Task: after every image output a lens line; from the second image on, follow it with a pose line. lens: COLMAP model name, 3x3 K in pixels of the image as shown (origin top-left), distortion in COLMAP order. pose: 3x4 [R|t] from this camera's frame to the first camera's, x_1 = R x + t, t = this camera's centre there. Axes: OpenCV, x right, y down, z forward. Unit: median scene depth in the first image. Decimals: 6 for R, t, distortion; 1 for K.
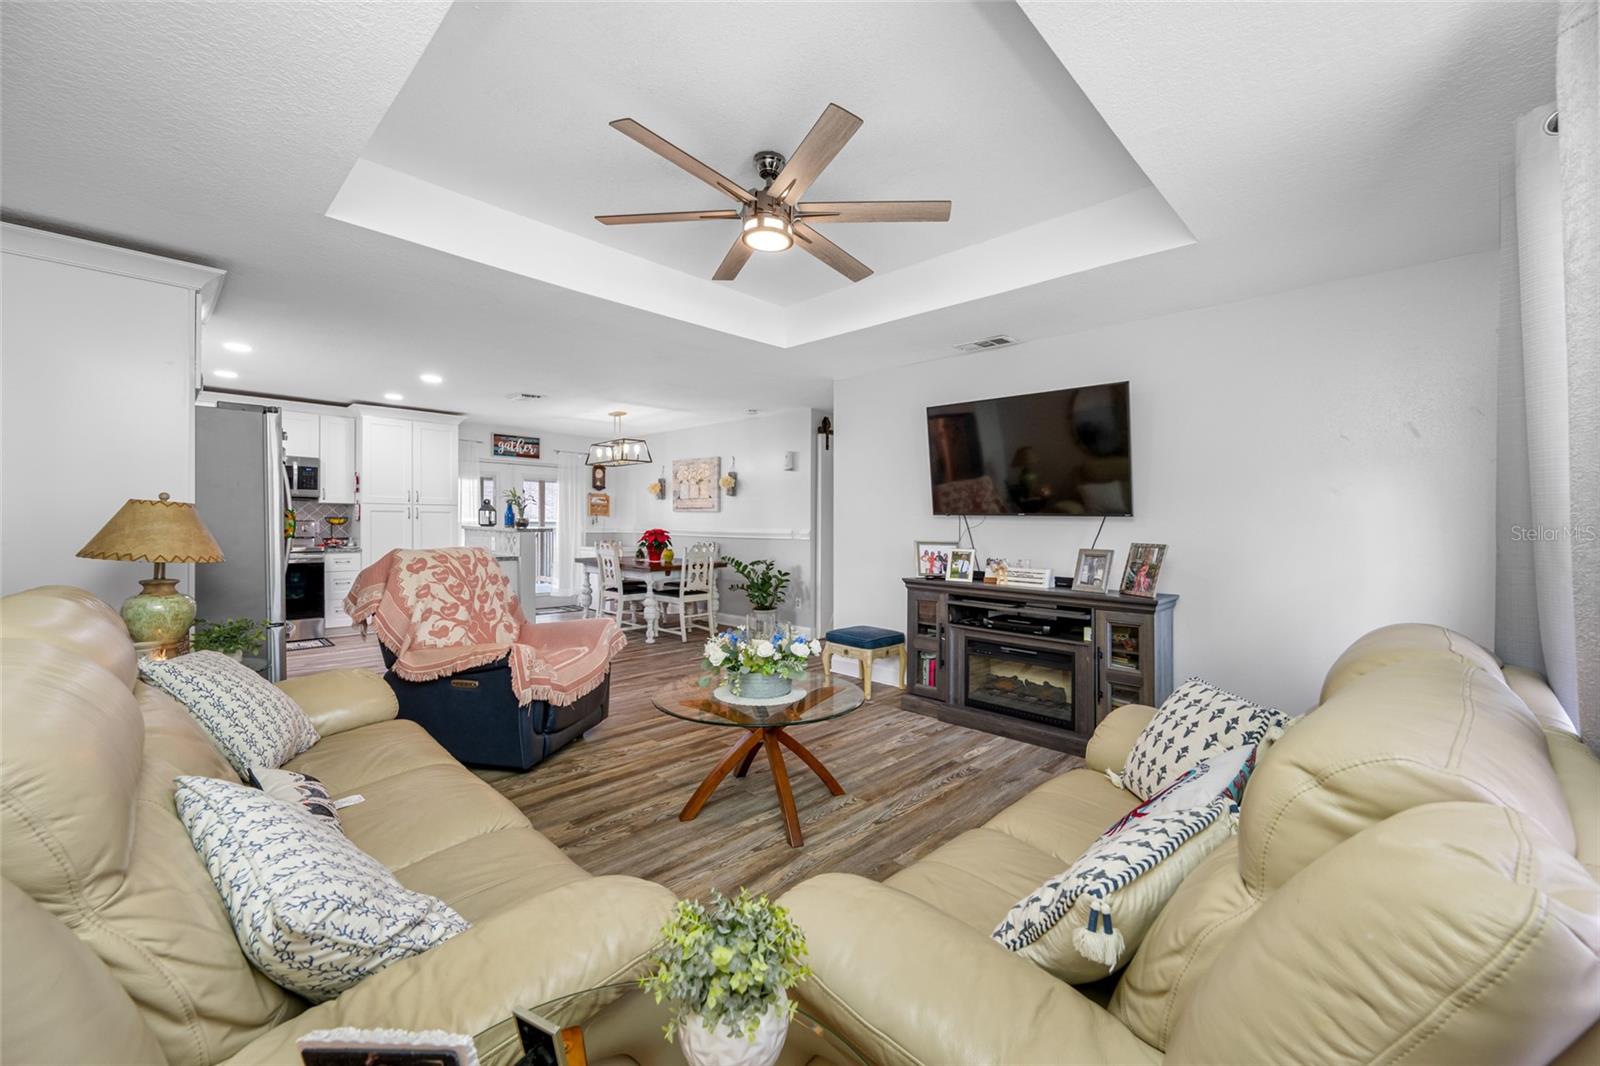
lens RADIAL K [[624.2, 0, 807.9], [0, 624.2, 543.0], [0, 0, 1]] dist [-0.000638, -0.000424]
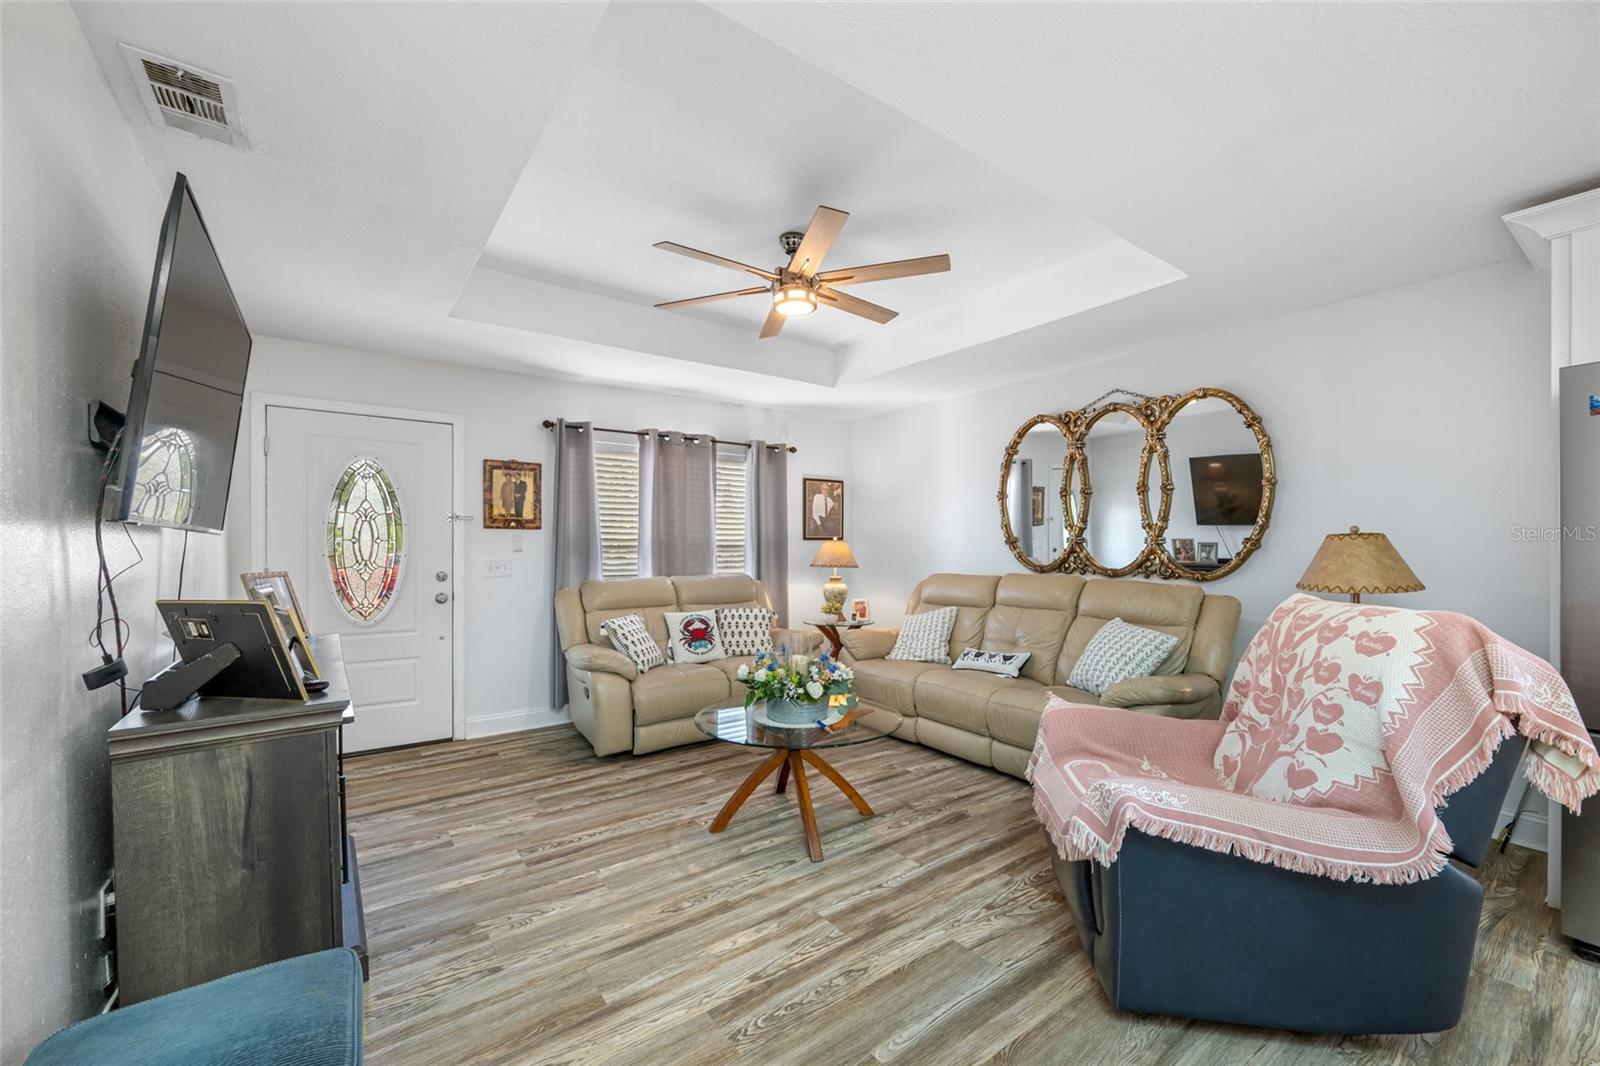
lens RADIAL K [[639.0, 0, 806.7], [0, 639.0, 547.0], [0, 0, 1]] dist [-0.004355, 0.000286]
pose [[-0.983809, -0.007814, 0.179048, -0.114092], [-0.001687, 0.999409, 0.034346, -0.029119], [-0.179210, 0.033488, -0.983241, 0.840628]]
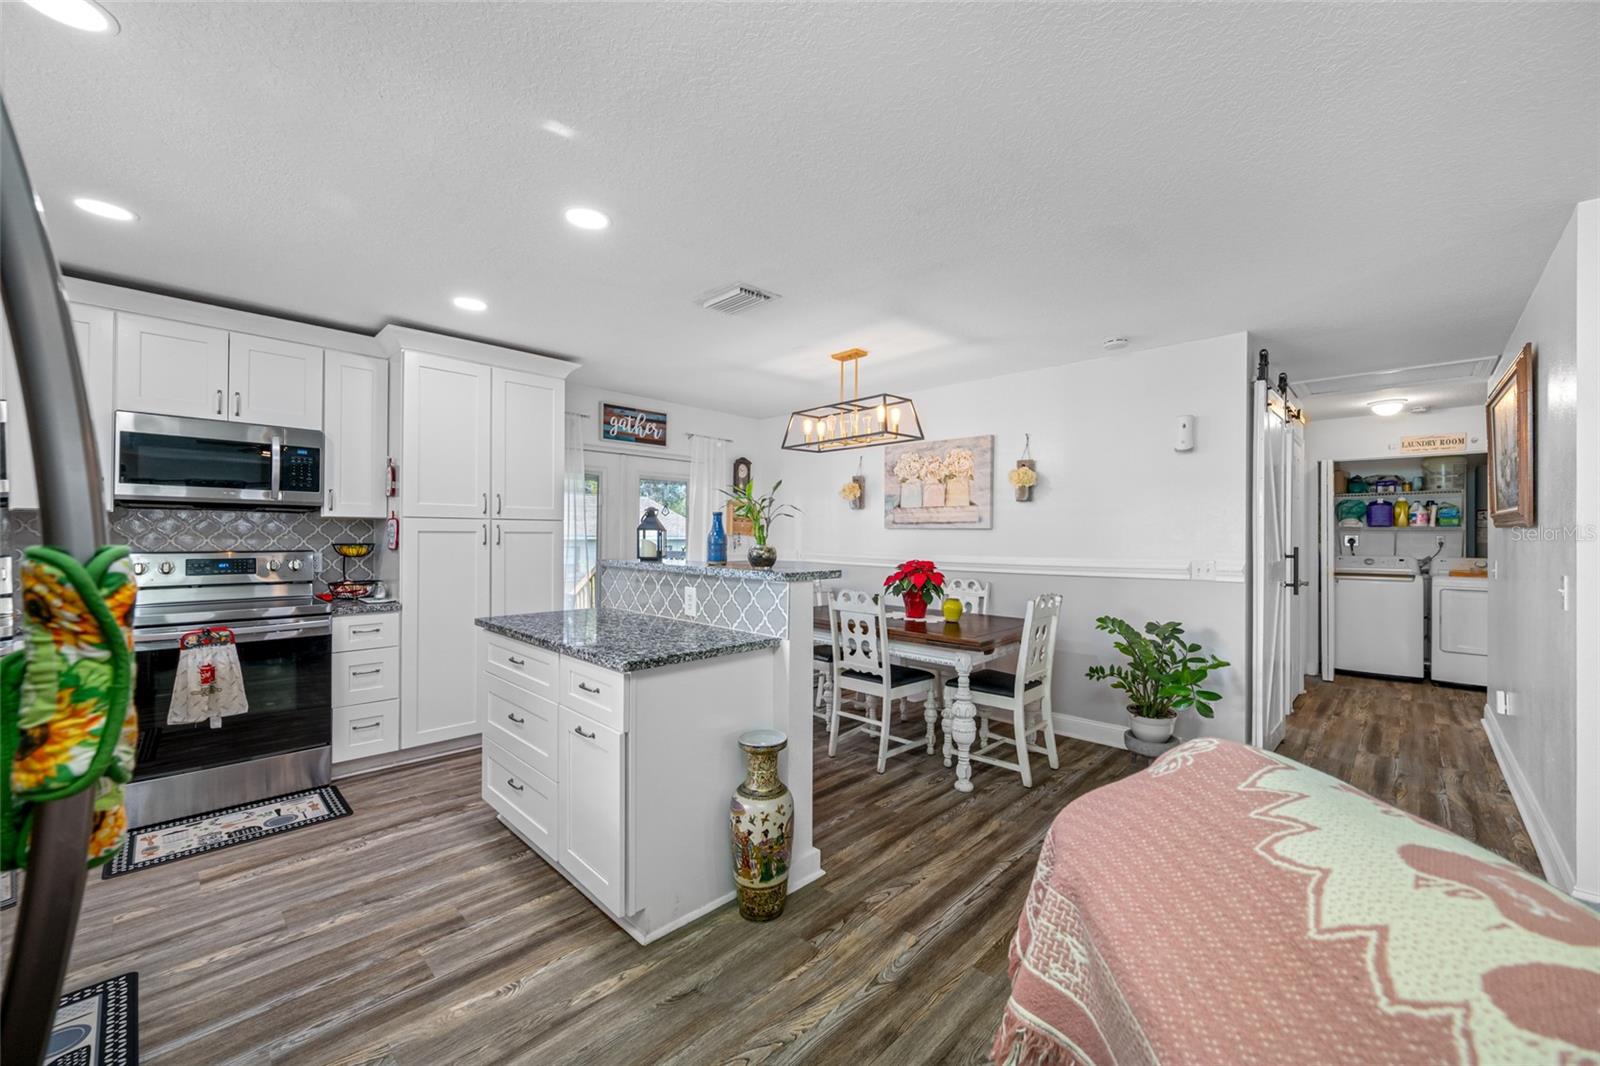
lens RADIAL K [[629.0, 0, 801.9], [0, 629.0, 537.6], [0, 0, 1]] dist [-0.001911, -0.000065]
pose [[0.999959, -0.004656, -0.007759, -0.368811], [0.004421, 0.999539, -0.030054, -0.028503], [0.007896, 0.030018, 0.999518, 0.467089]]
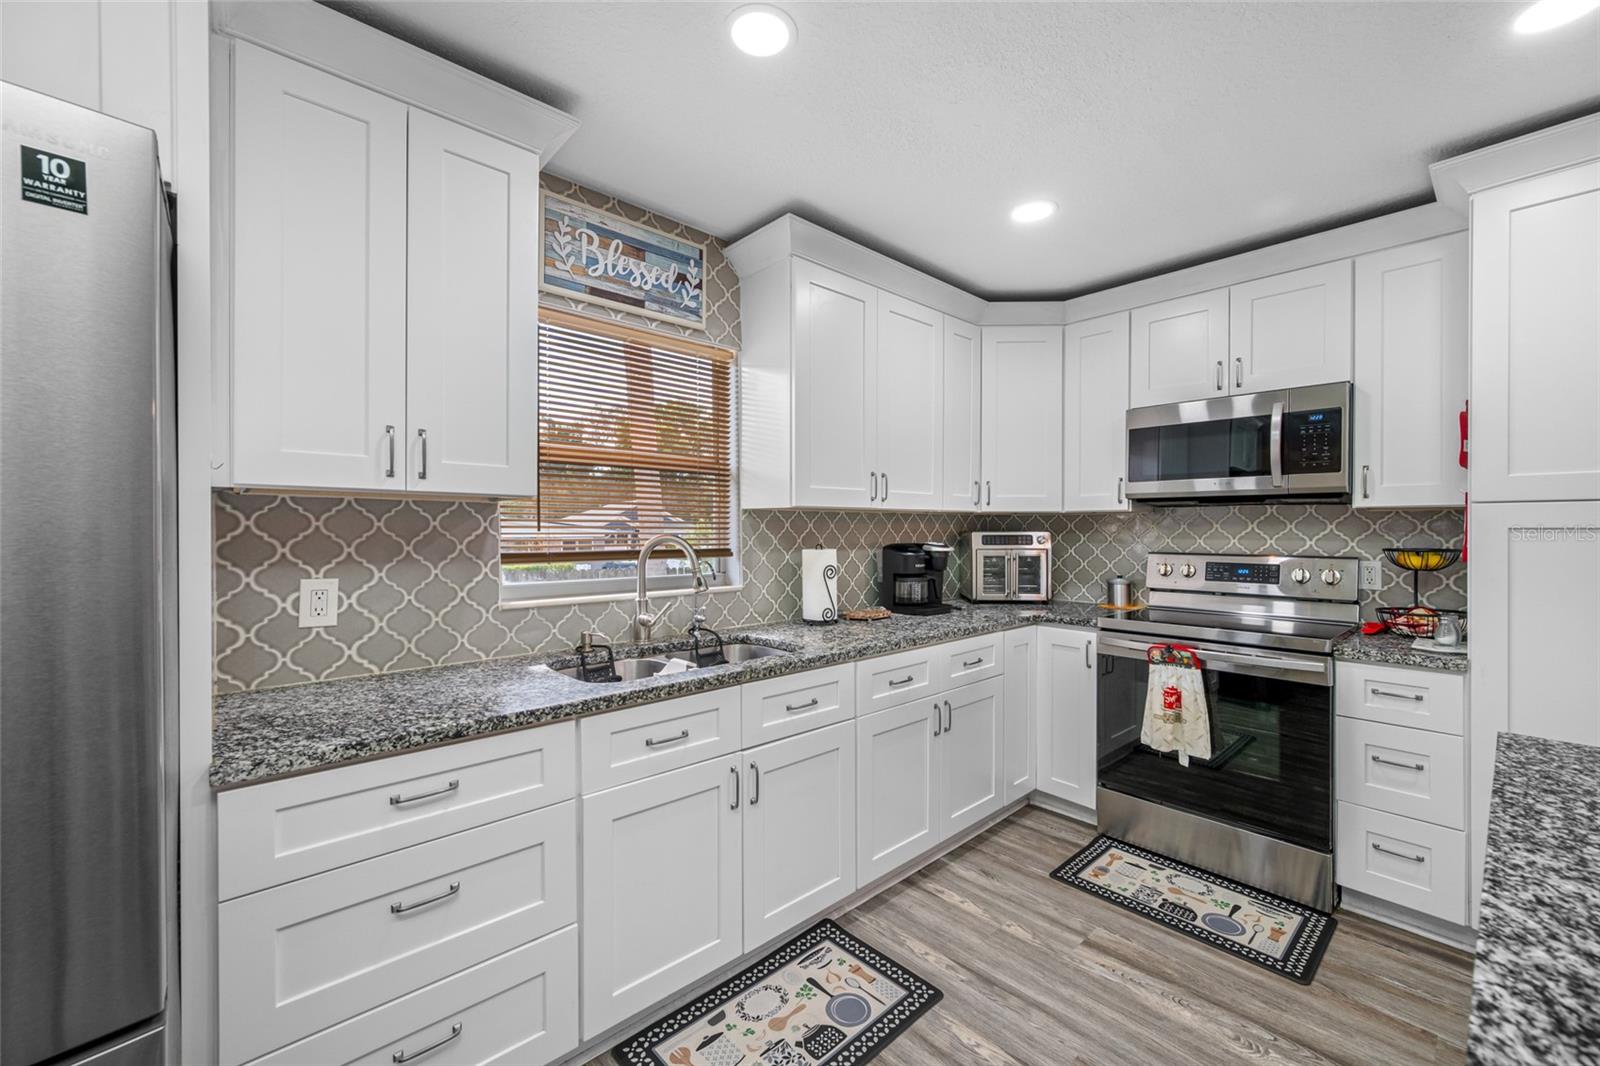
lens RADIAL K [[632.5, 0, 800.3], [0, 632.5, 527.9], [0, 0, 1]] dist [-0.000555, -0.000125]
pose [[-0.073091, -0.010644, -0.997268, -0.395783], [-0.037795, 0.999254, -0.007895, -0.037909], [0.996609, 0.037115, -0.073439, 0.705210]]
